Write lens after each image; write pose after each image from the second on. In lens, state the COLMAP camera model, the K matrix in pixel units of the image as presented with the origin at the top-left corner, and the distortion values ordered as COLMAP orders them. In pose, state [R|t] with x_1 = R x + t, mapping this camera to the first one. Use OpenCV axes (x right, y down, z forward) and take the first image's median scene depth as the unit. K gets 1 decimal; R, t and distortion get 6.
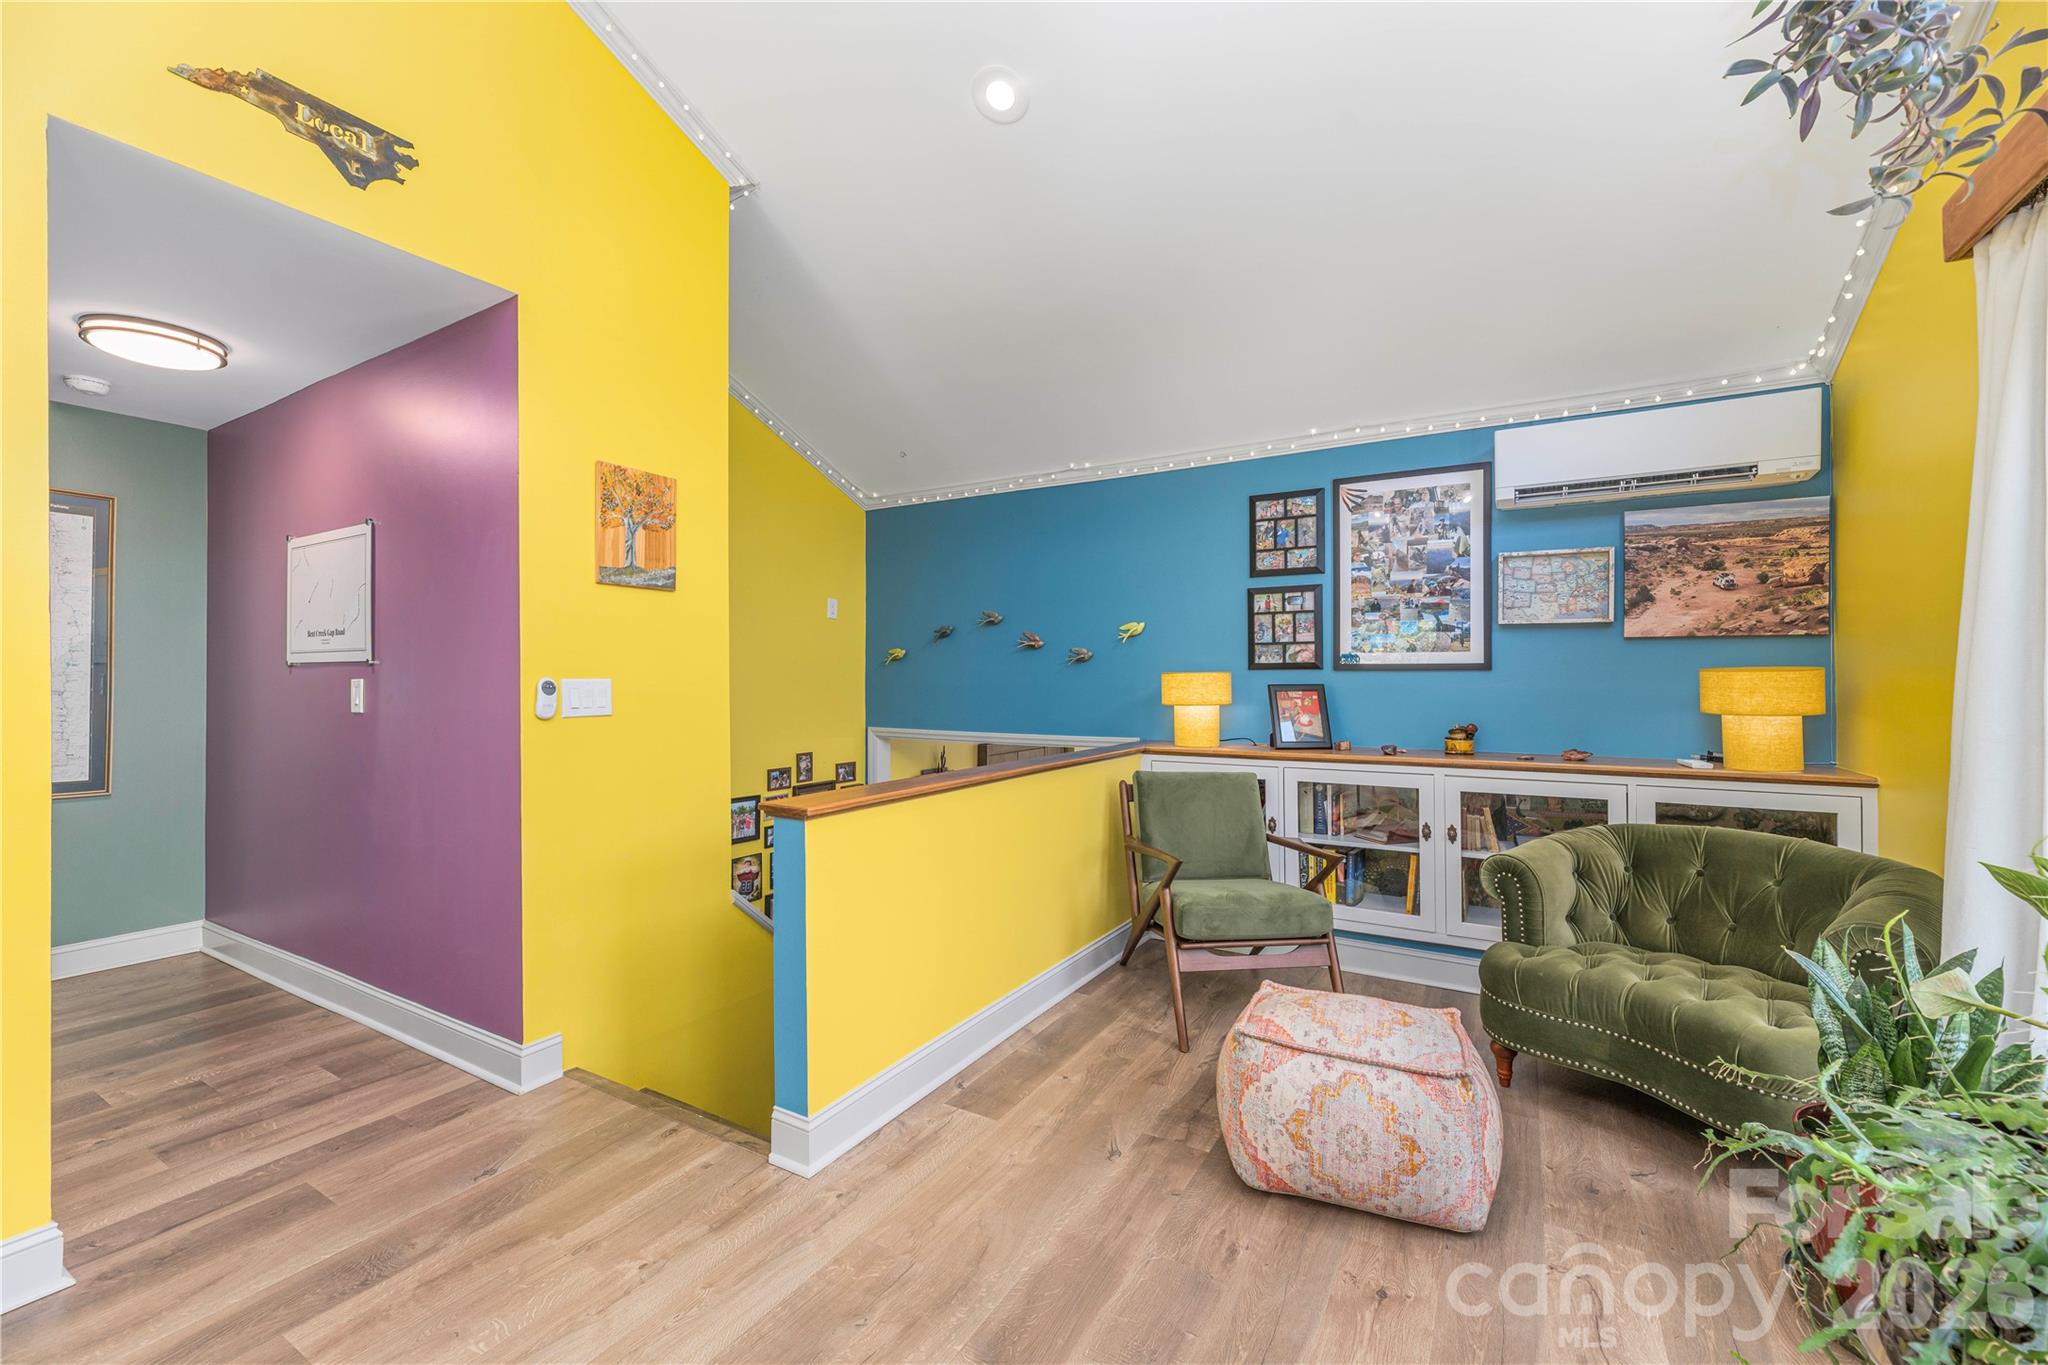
lens RADIAL K [[837.6, 0, 1017.0], [0, 837.6, 676.3], [0, 0, 1]] dist [0.001302, 0.000399]
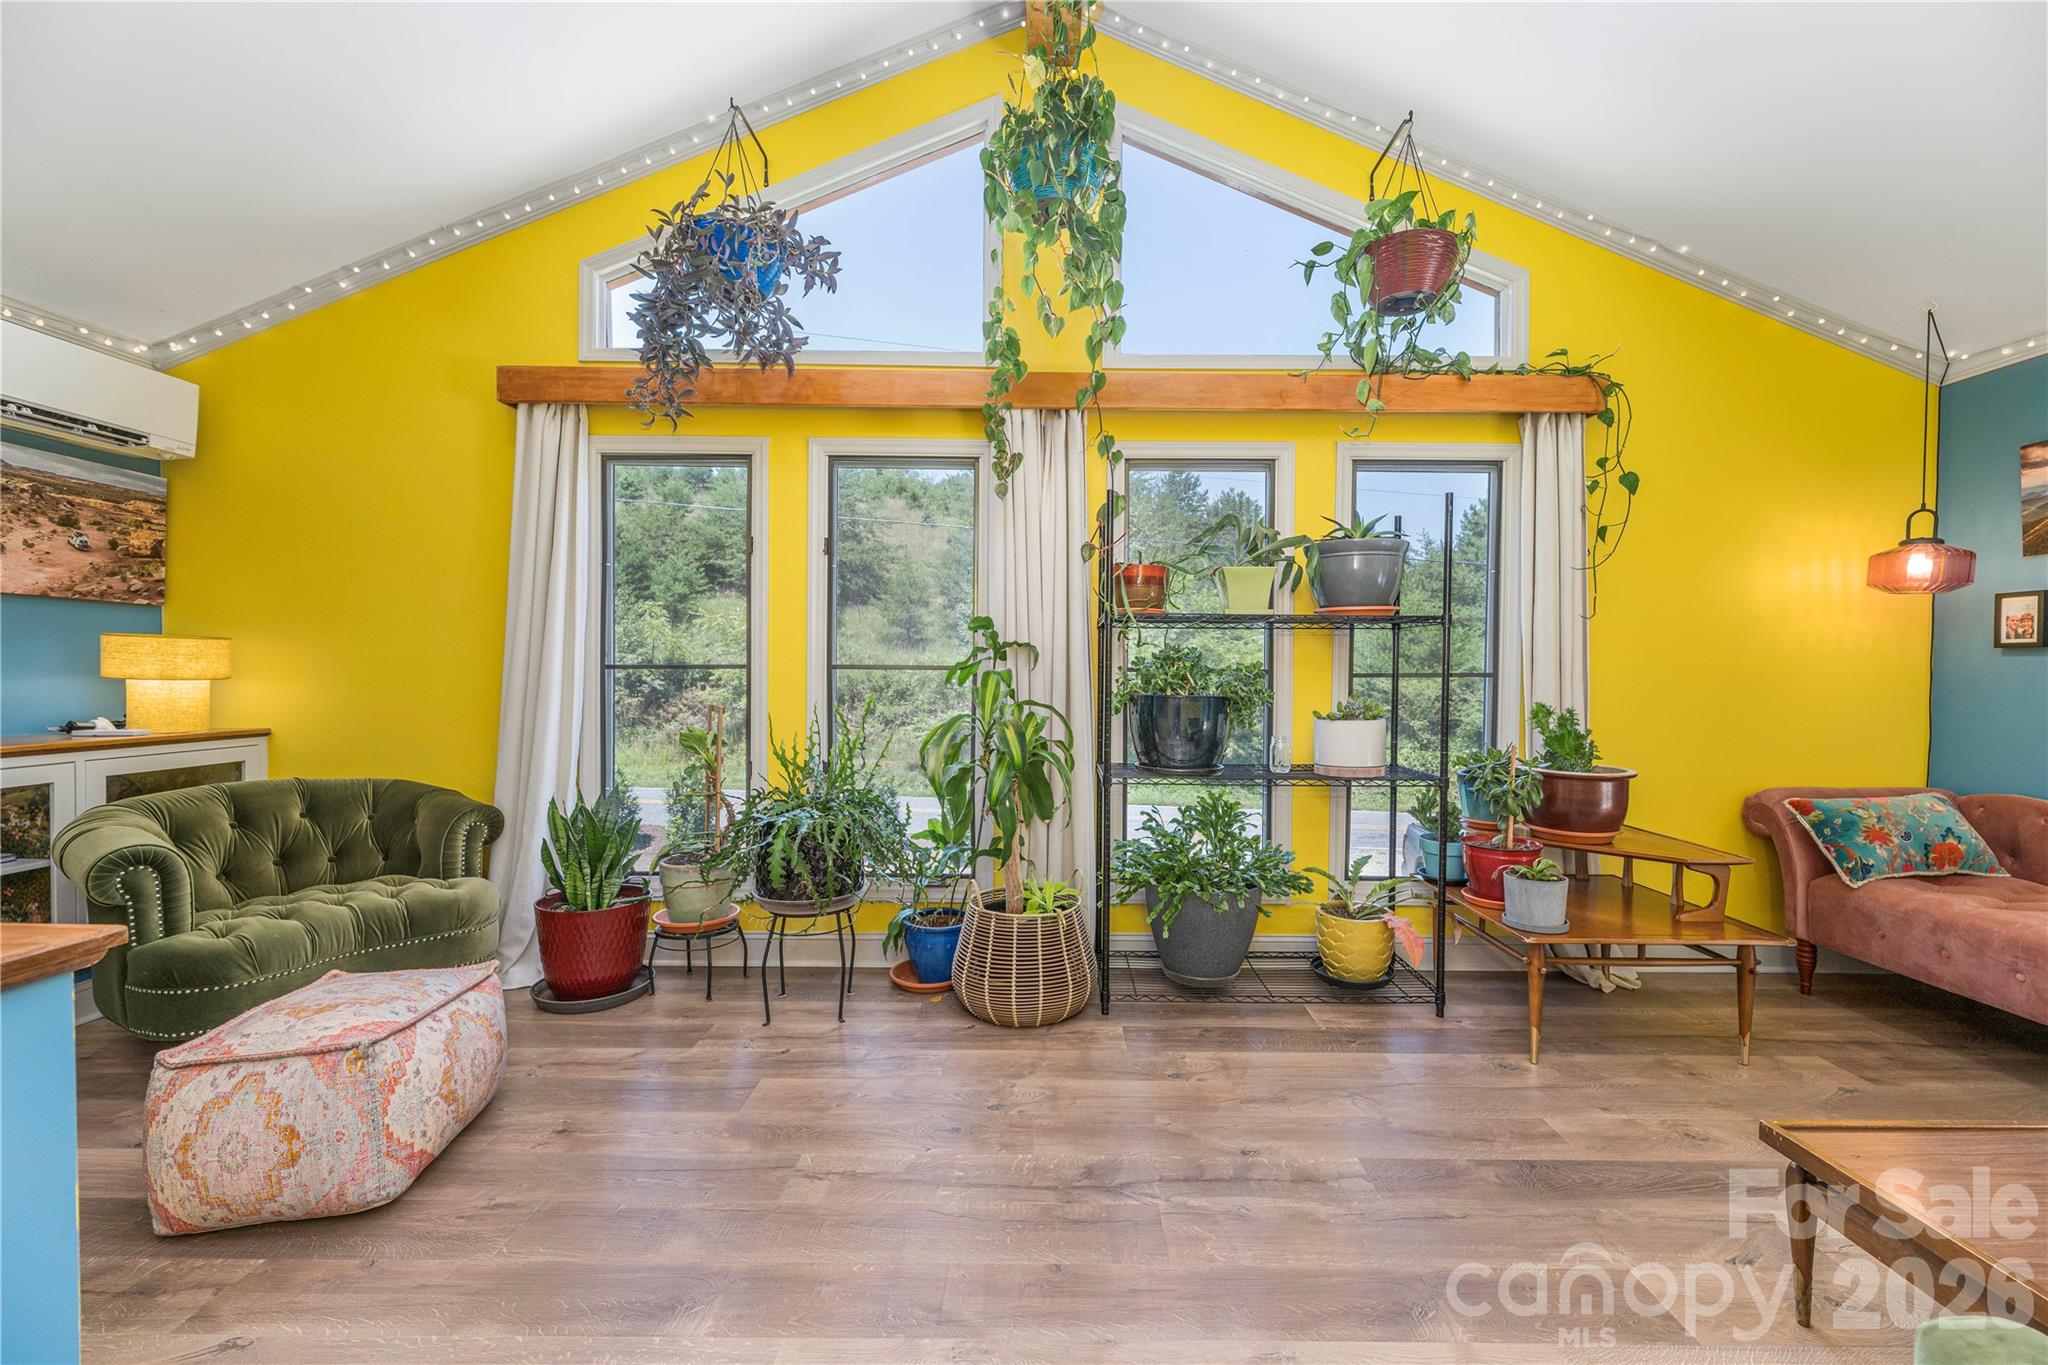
lens RADIAL K [[837.6, 0, 1040.3], [0, 837.6, 683.9], [0, 0, 1]] dist [0.001302, 0.000399]
pose [[-0.492093, -0.015701, 0.870401, -0.493274], [-0.012866, 0.999859, 0.010762, 0.022549], [-0.870447, -0.005903, -0.492226, 0.497973]]
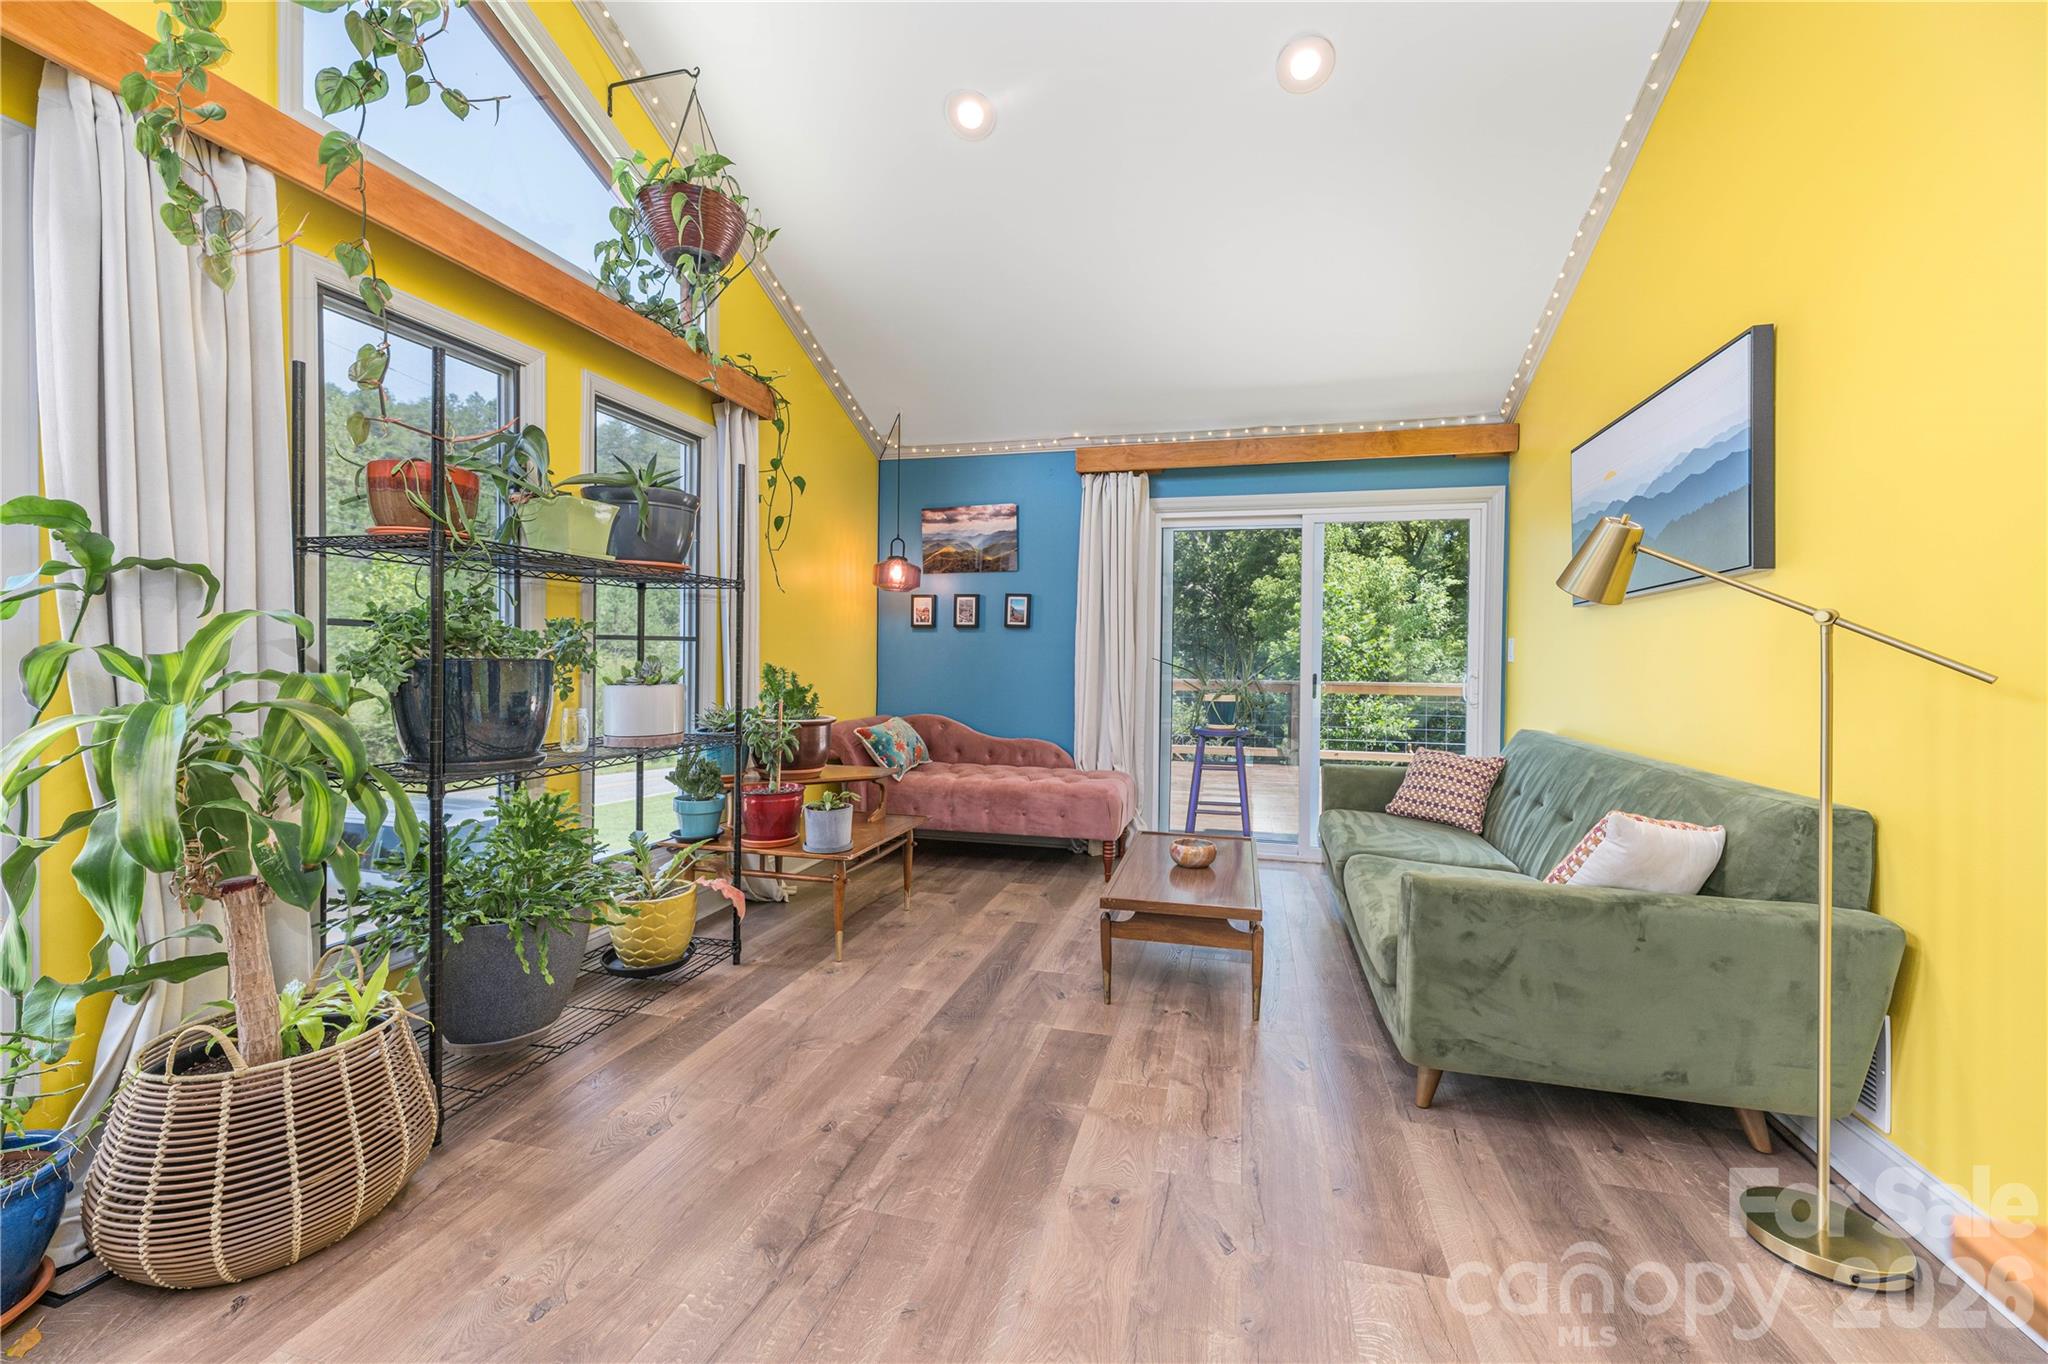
lens RADIAL K [[837.6, 0, 1033.7], [0, 837.6, 674.0], [0, 0, 1]] dist [0.001302, 0.000399]
pose [[-0.963781, -0.002661, -0.266683, -0.036418], [-0.006530, 0.999886, 0.013622, 0.041486], [0.266616, 0.014870, -0.963688, 0.658350]]
